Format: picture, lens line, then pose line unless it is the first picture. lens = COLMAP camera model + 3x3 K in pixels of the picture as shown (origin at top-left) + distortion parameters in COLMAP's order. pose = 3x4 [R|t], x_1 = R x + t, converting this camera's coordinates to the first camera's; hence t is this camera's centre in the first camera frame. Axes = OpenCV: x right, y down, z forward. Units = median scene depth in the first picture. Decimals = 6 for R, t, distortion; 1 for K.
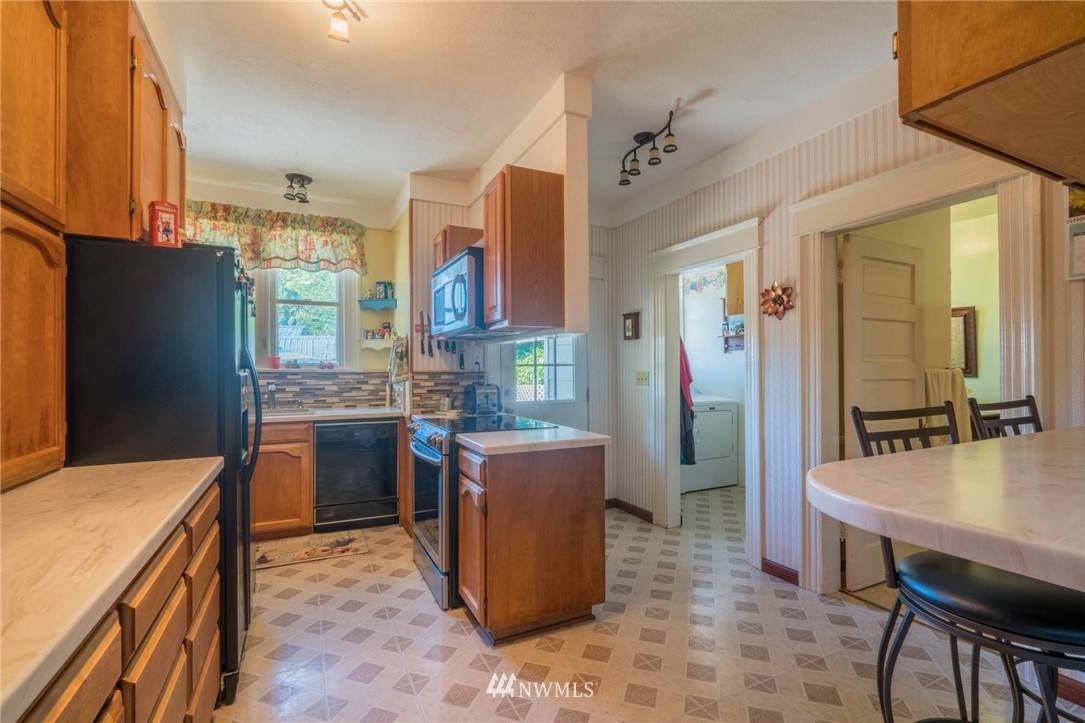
lens RADIAL K [[487.6, 0, 542.7], [0, 487.6, 366.1], [0, 0, 1]] dist [0.001679, 0.000288]
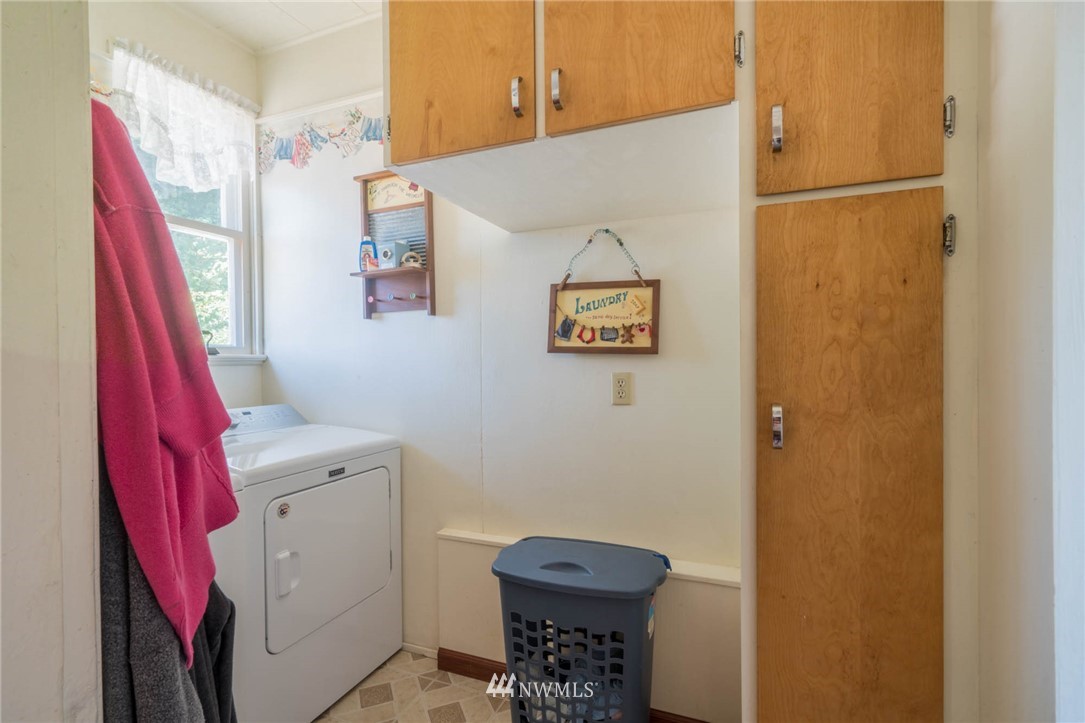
lens RADIAL K [[509.9, 0, 544.4], [0, 509.9, 363.5], [0, 0, 1]] dist [-0.004957, -0.000214]
pose [[0.756050, -0.017869, 0.654270, 0.214870], [0.006910, 0.999789, 0.019320, 0.002604], [-0.654478, -0.010086, 0.756014, 0.603441]]
